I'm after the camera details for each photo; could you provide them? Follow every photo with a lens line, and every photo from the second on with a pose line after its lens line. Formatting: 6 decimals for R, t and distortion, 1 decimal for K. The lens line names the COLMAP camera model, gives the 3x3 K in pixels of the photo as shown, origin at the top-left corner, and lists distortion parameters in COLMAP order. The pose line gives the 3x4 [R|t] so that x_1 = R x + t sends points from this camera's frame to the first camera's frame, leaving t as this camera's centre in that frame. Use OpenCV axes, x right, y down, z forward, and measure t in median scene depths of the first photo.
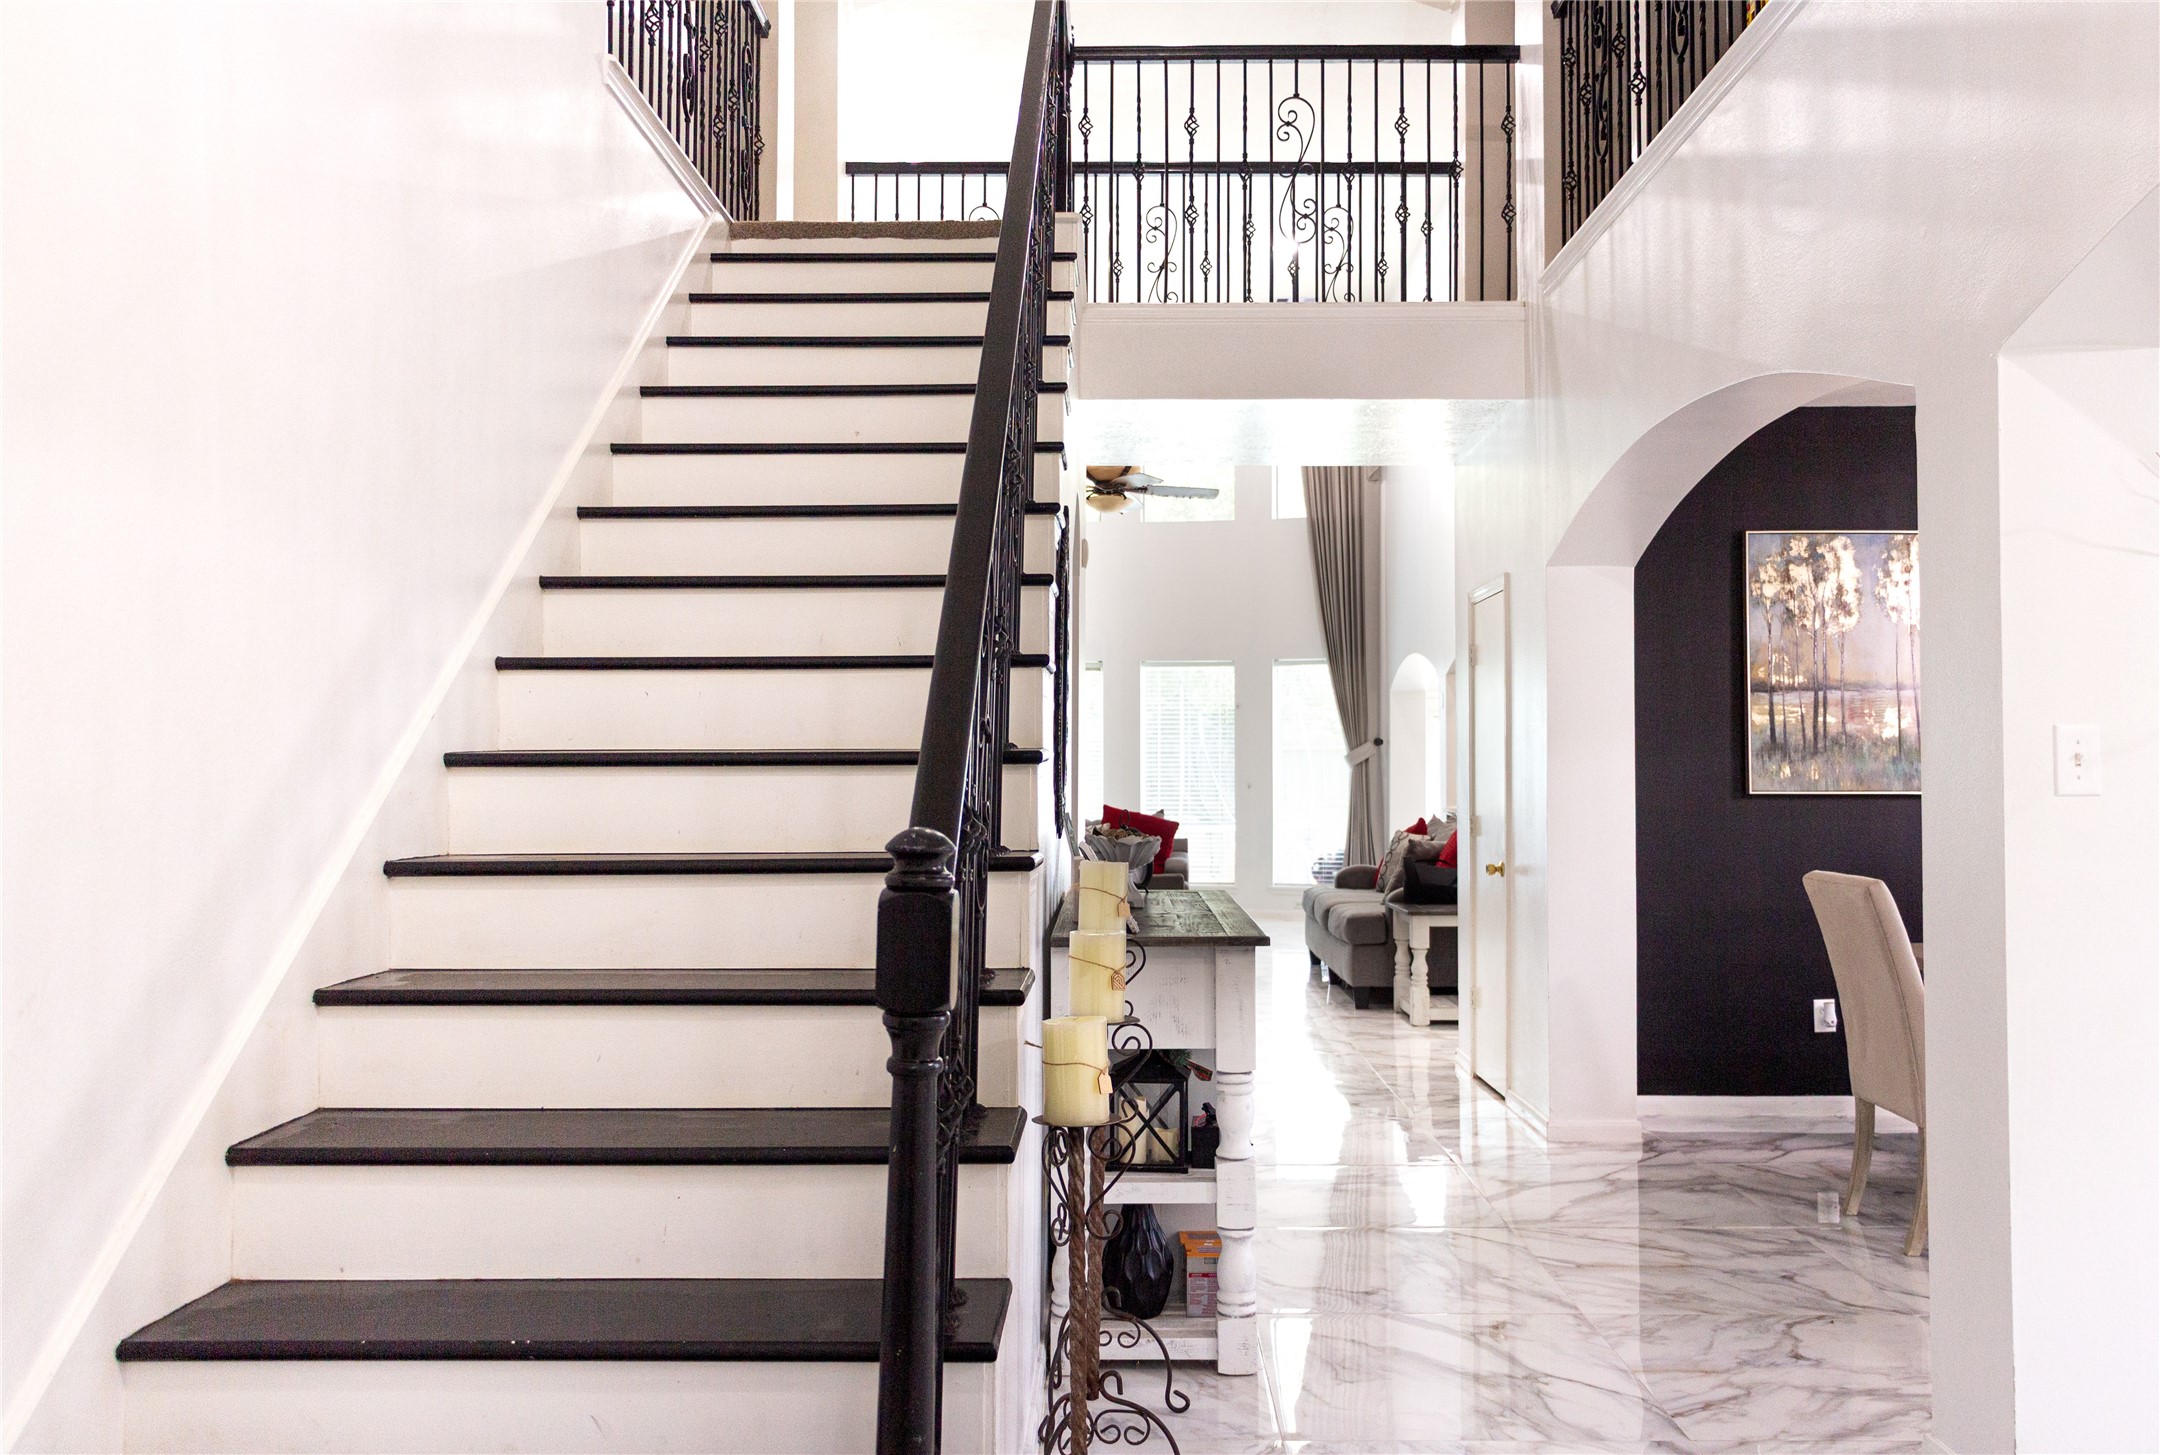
lens RADIAL K [[1771.0, 0, 1080.0], [0, 1771.0, 727.5], [0, 0, 1]] dist [0.020677, -0.005272]
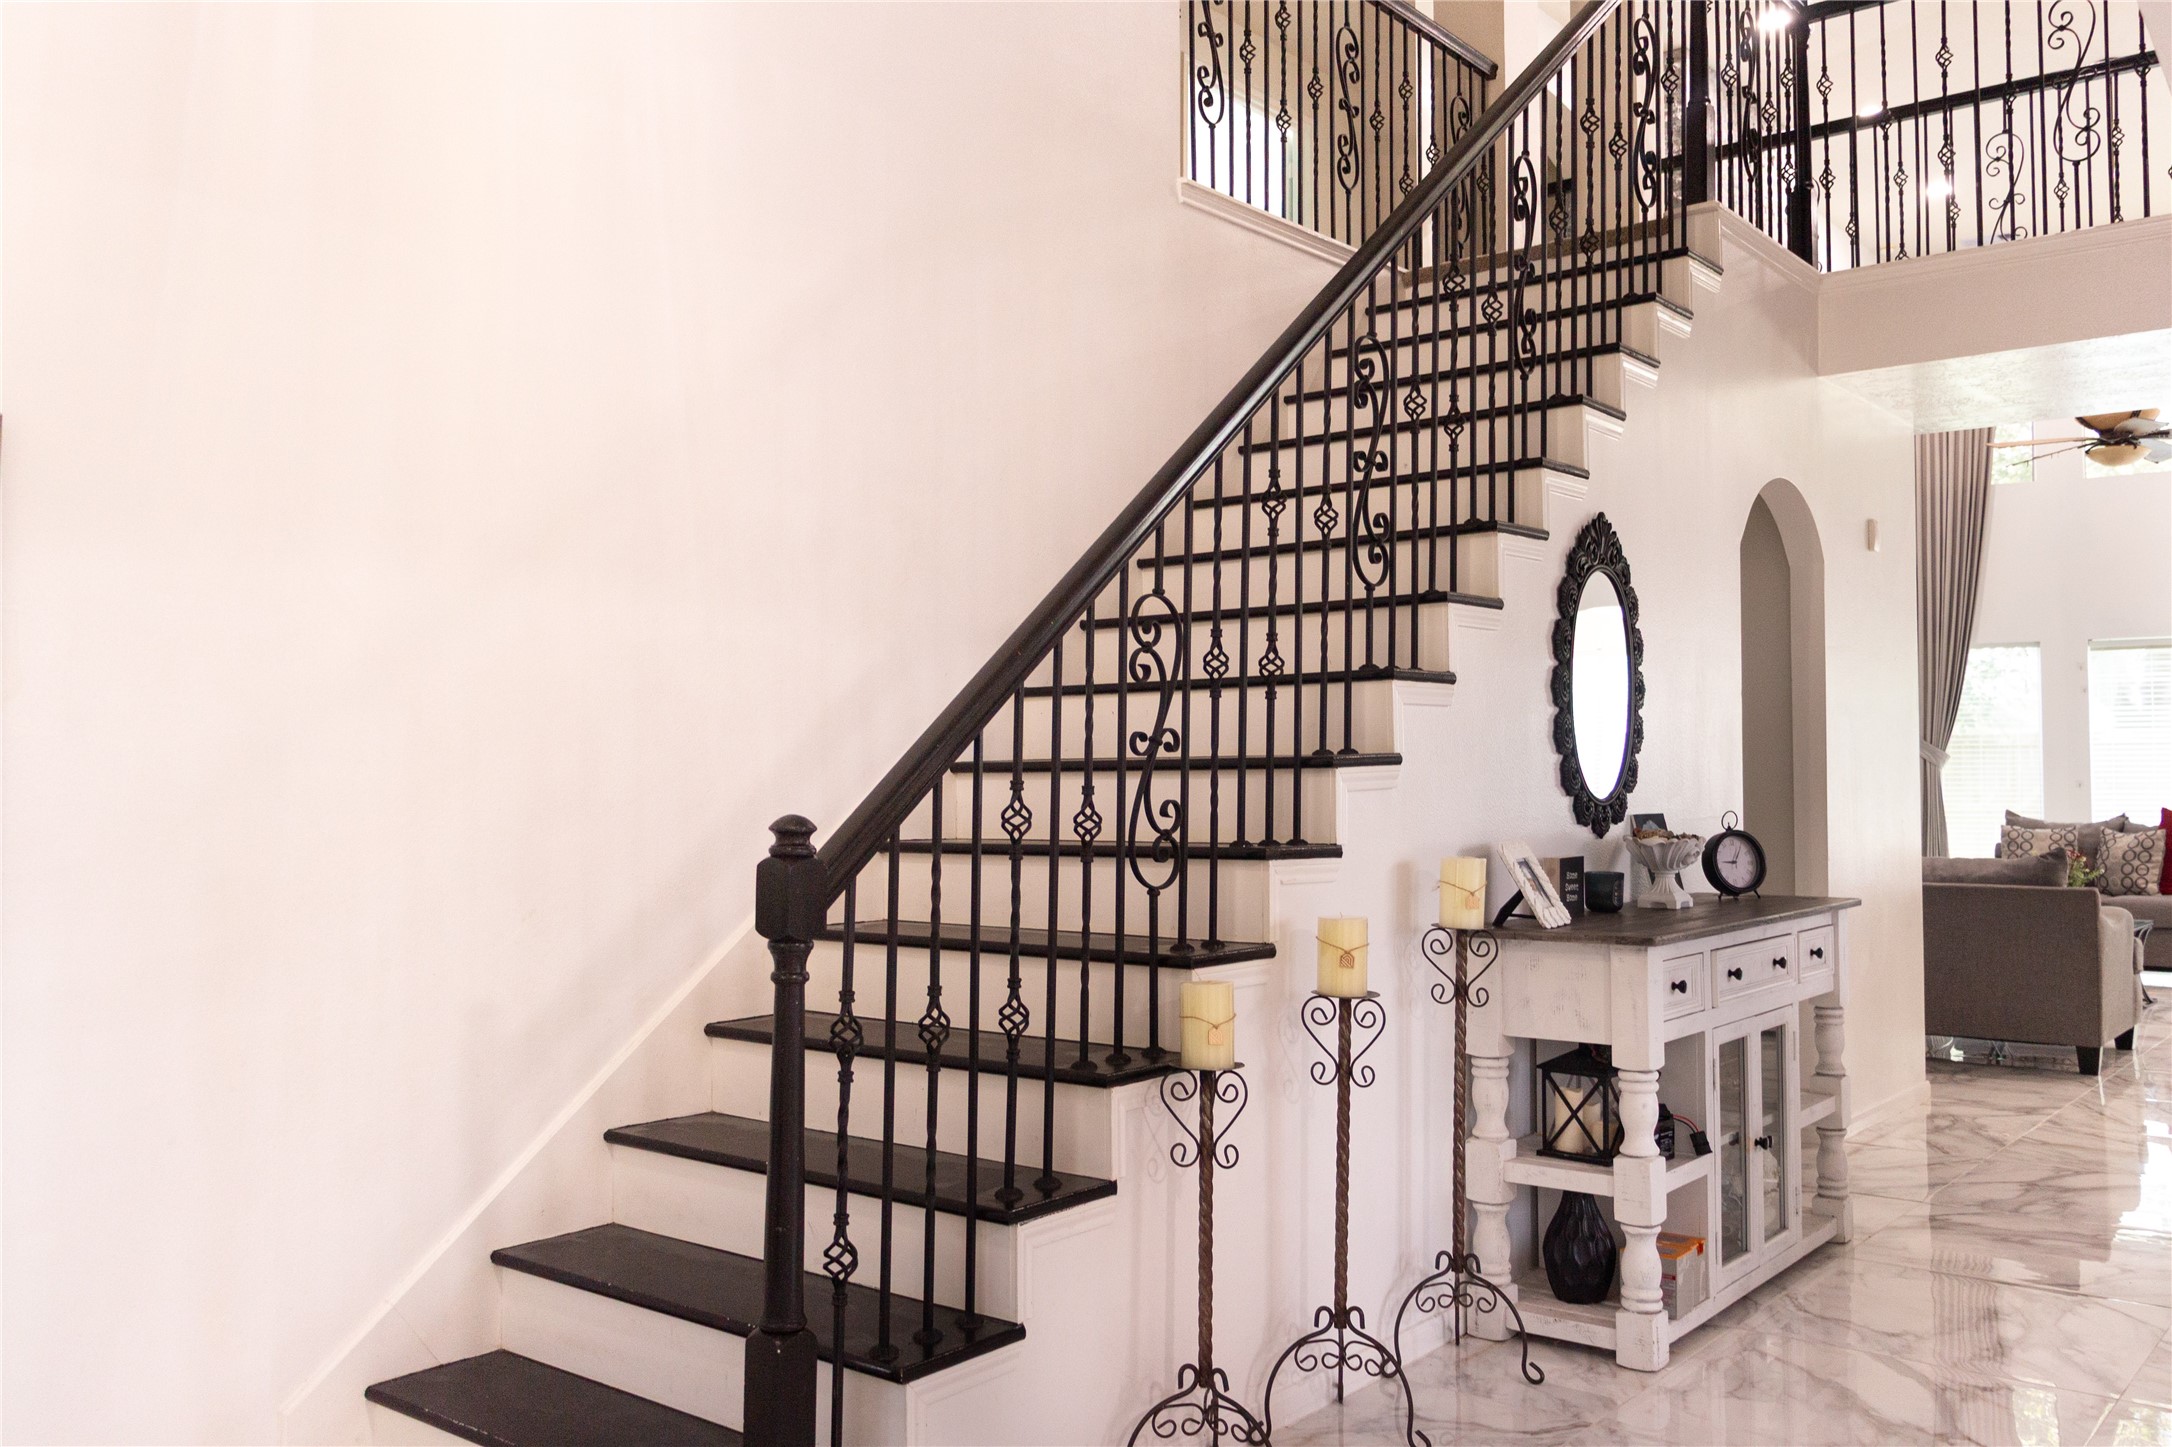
lens RADIAL K [[1830.7, 0, 1086.0], [0, 1830.7, 723.5], [0, 0, 1]] dist [0.031214, -0.091721]
pose [[0.764504, -0.021670, -0.644254, 0.323182], [0.021345, 0.999738, -0.008298, -0.000583], [0.644265, -0.007408, 0.764766, 0.001334]]
